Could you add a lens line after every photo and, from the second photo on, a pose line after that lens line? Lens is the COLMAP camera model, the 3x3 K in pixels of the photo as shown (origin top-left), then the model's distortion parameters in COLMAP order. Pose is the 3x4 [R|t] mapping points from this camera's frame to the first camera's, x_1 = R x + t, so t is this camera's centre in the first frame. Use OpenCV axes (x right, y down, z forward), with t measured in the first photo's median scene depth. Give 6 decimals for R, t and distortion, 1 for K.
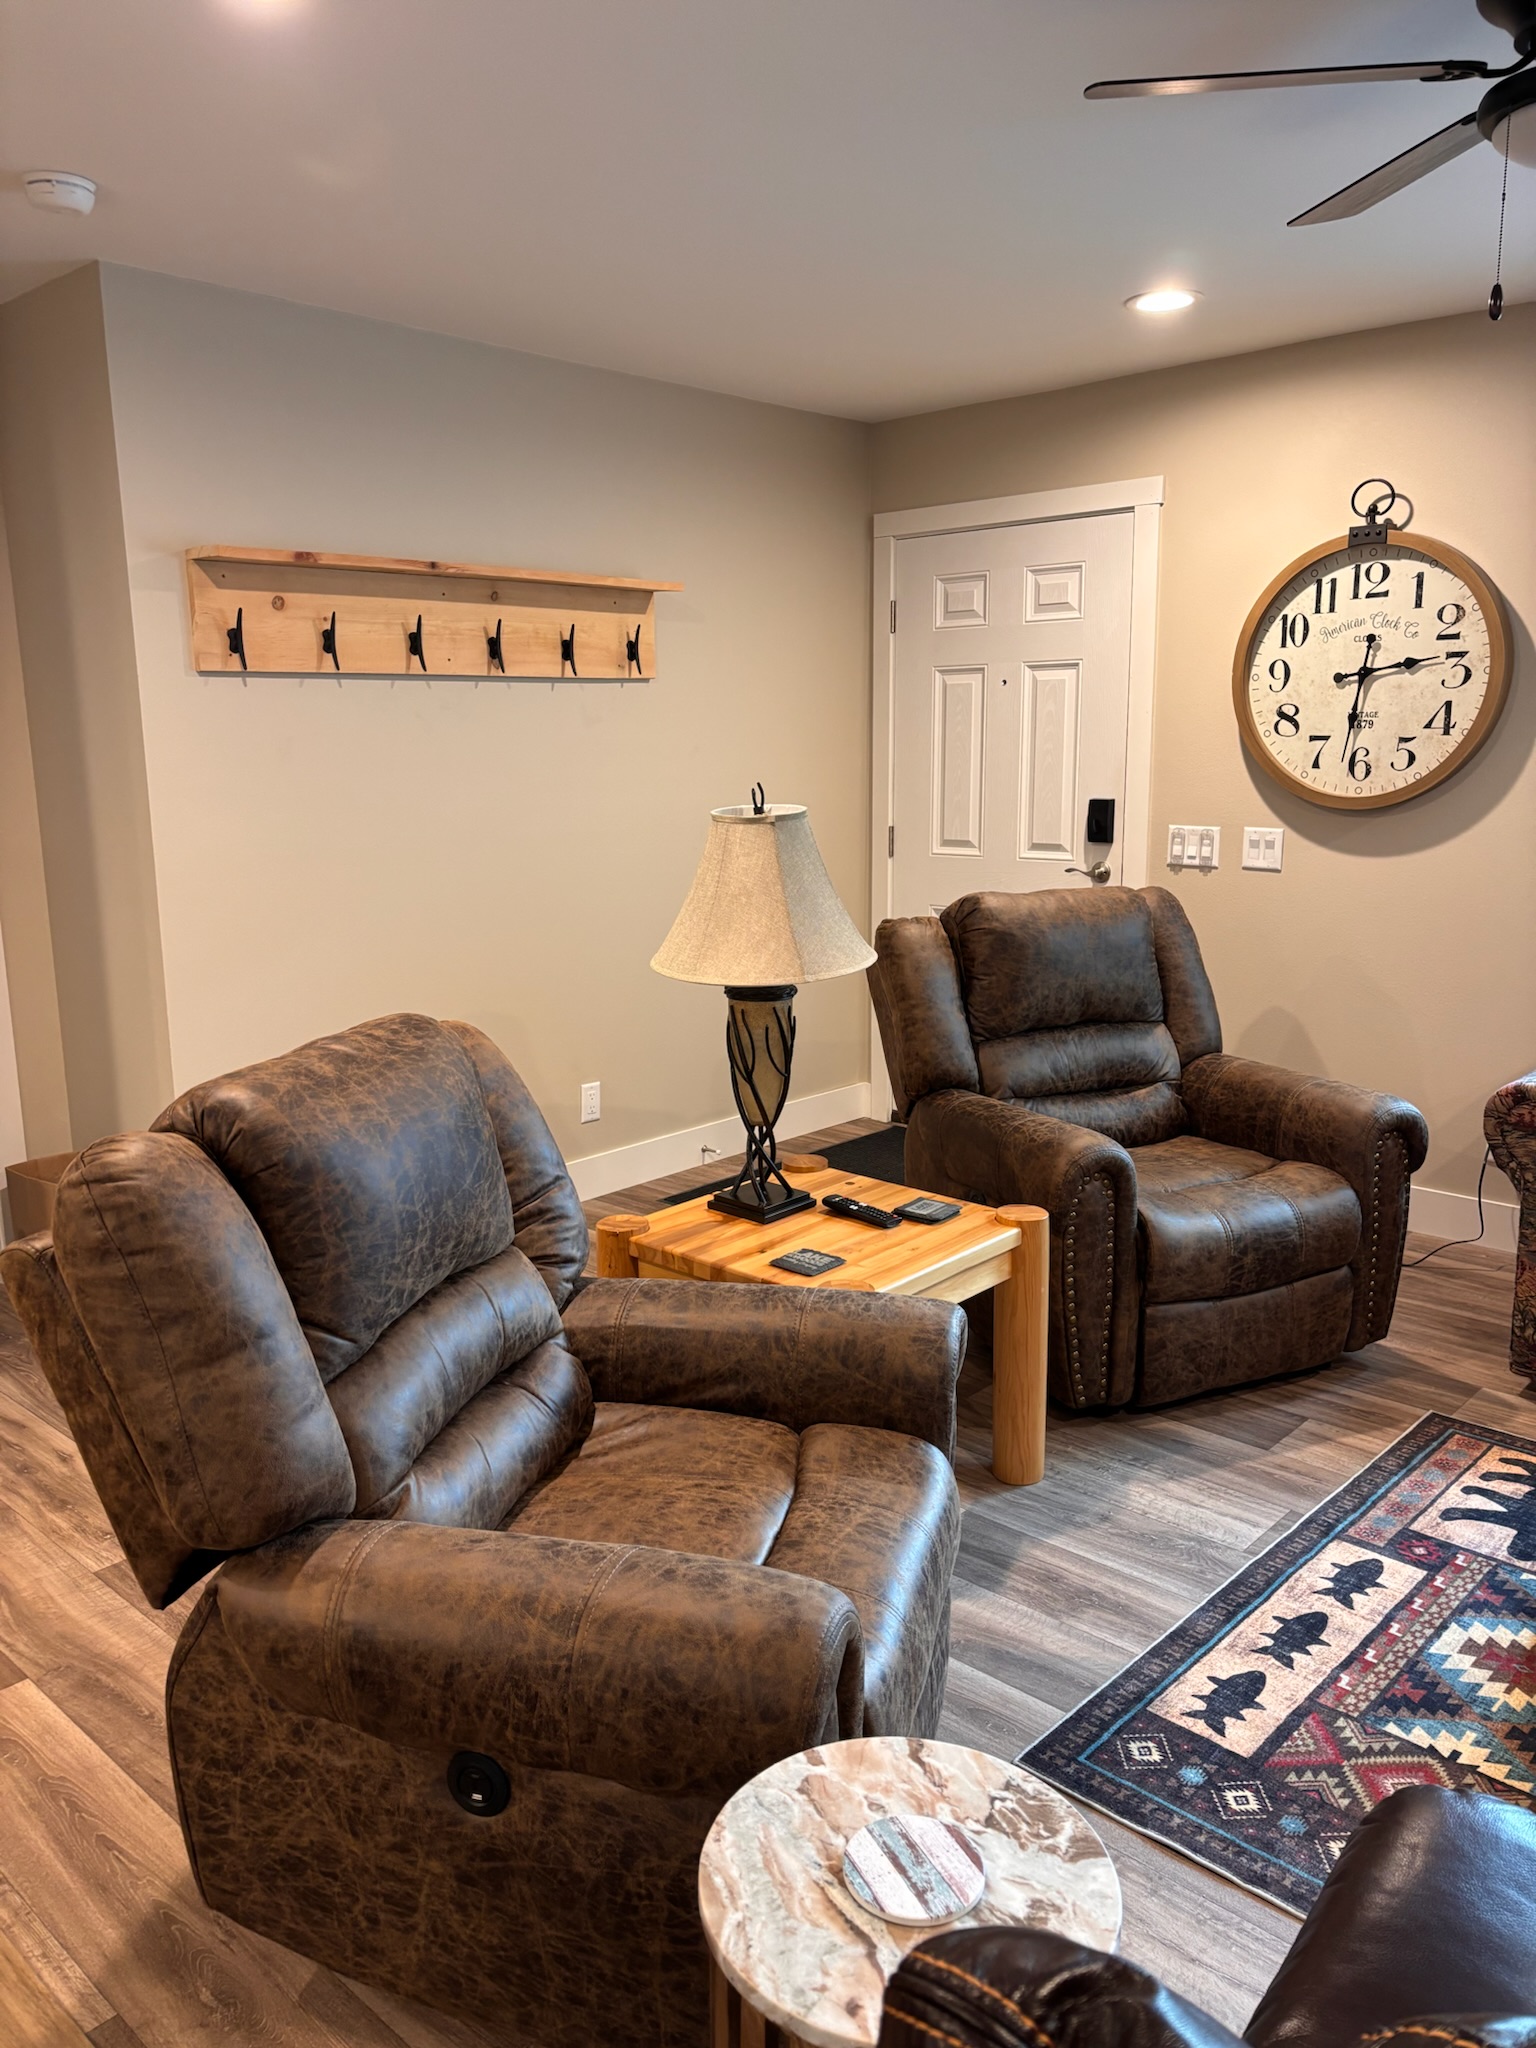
lens RADIAL K [[1541.1, 0, 745.6], [0, 1541.1, 1022.2], [0, 0, 1]] dist [0.052343, -0.041785]
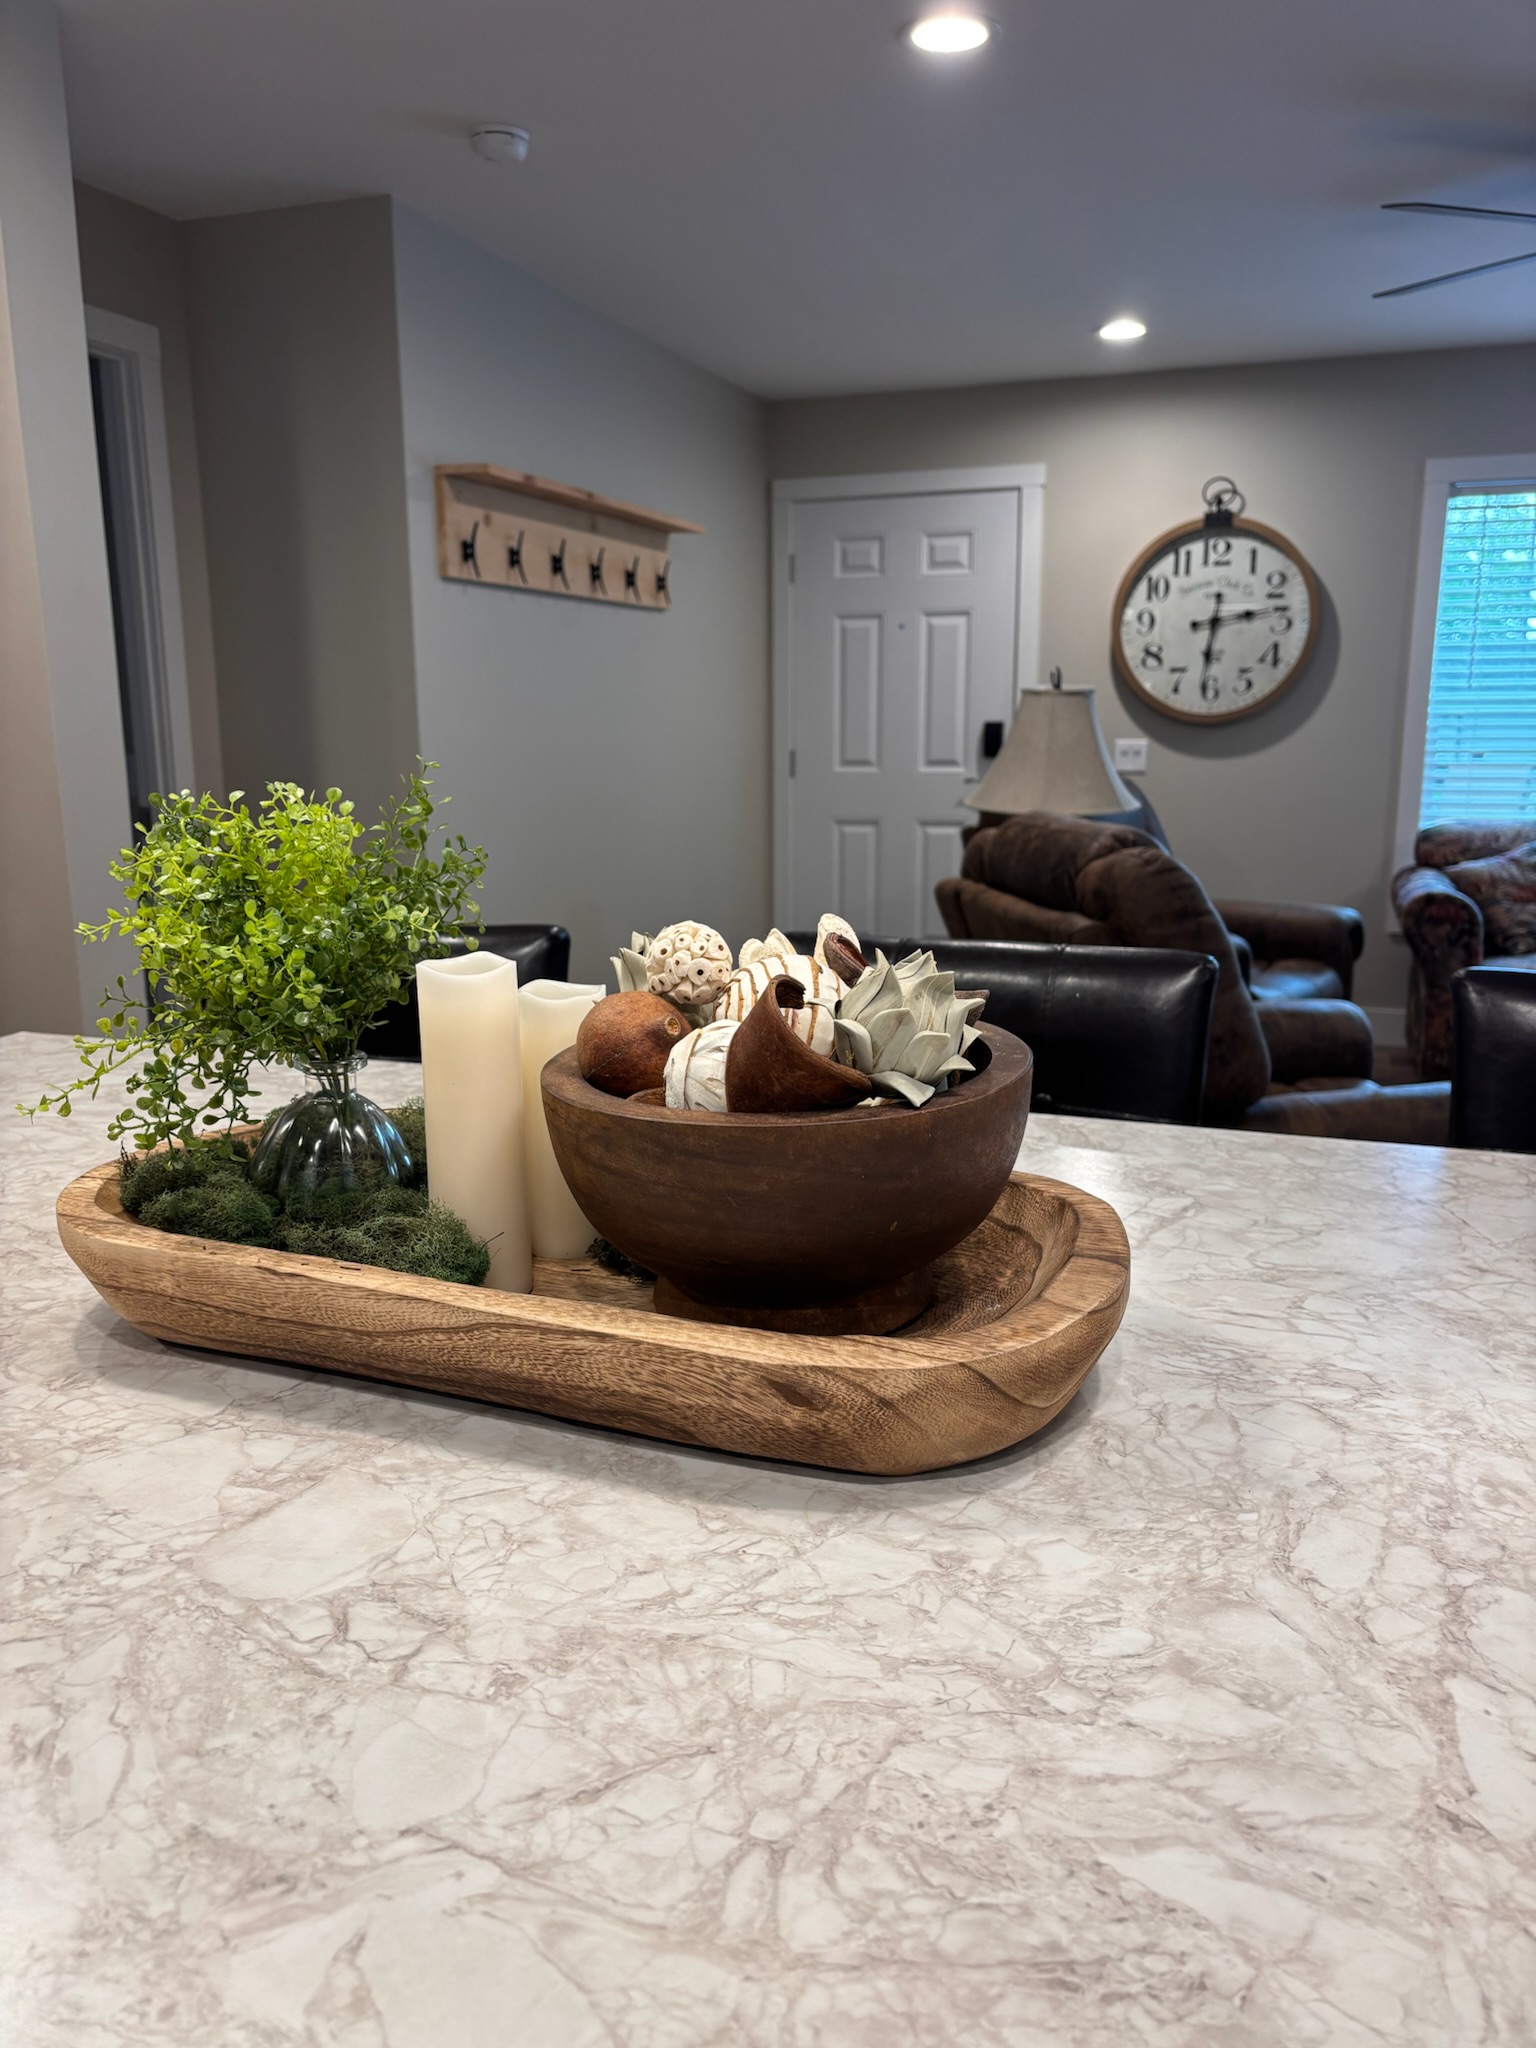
lens RADIAL K [[1541.1, 0, 773.4], [0, 1541.1, 1021.3], [0, 0, 1]] dist [0.052343, -0.041785]
pose [[0.915169, -0.069571, 0.397021, -0.531142], [0.067393, 0.997537, 0.019453, 0.073225], [-0.397396, 0.008953, 0.917603, -0.087650]]
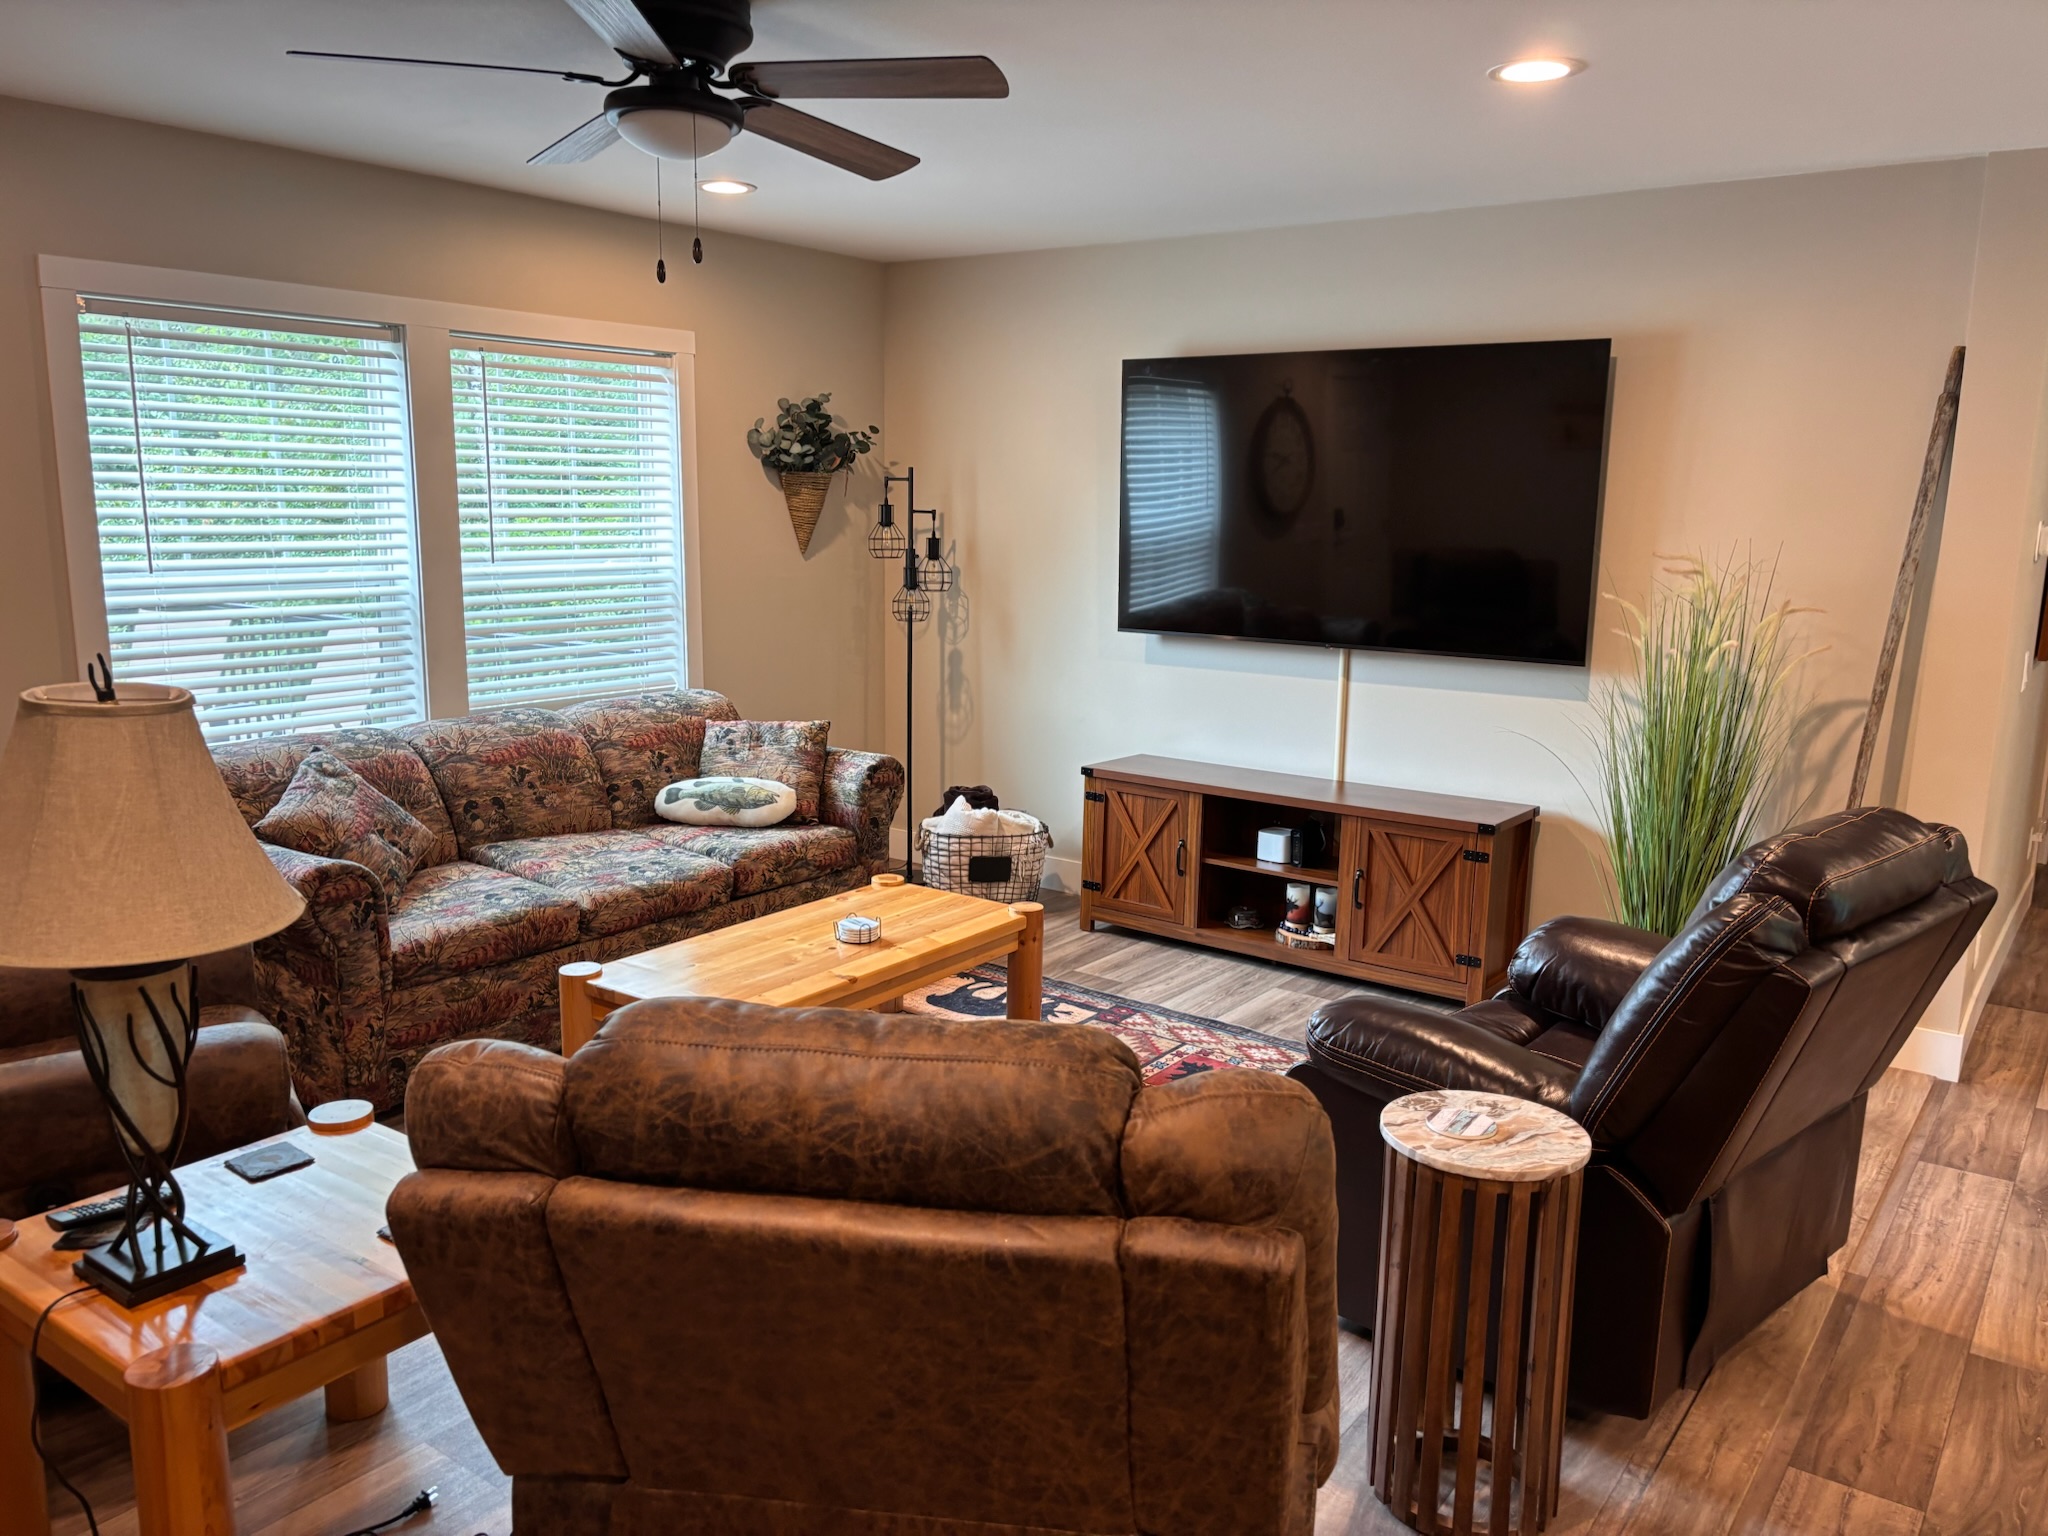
lens RADIAL K [[1541.1, 0, 1025.3], [0, 1541.1, 777.5], [0, 0, 1]] dist [0.052343, -0.041785]
pose [[-0.125714, -0.168312, 0.977685, -0.492175], [0.179179, 0.965444, 0.189244, -0.109237], [-0.975751, 0.198971, -0.091212, 0.475962]]
